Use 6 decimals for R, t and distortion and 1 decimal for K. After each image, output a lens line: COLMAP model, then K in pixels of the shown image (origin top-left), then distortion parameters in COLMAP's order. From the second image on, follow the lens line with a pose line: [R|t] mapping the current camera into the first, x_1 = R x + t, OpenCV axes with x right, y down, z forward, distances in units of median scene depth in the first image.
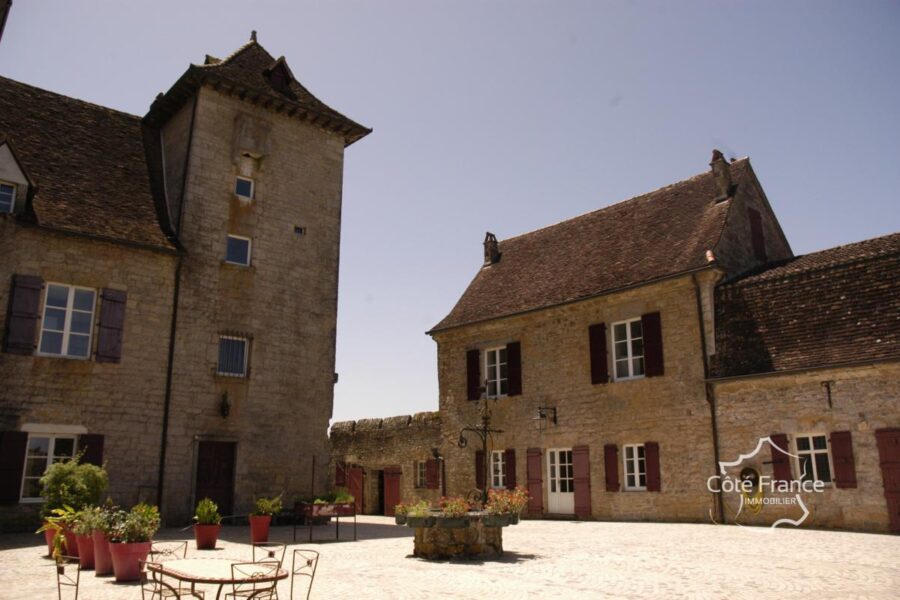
lens RADIAL K [[715.4, 0, 458.5], [0, 715.4, 295.2], [0, 0, 1]] dist [-0.118007, 0.073172]
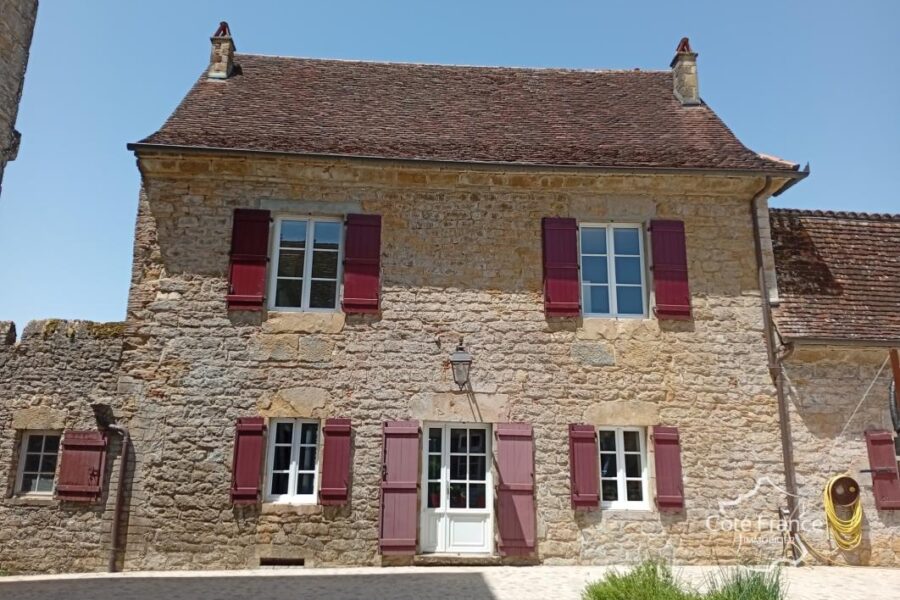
lens RADIAL K [[653.3, 0, 449.8], [0, 653.3, 300.6], [0, 0, 1]] dist [0.007343, -0.004802]
pose [[0.637576, 0.197614, 0.744611, -0.268235], [-0.213074, 0.974071, -0.076065, 0.179387], [-0.740336, -0.110160, 0.663150, 0.752614]]
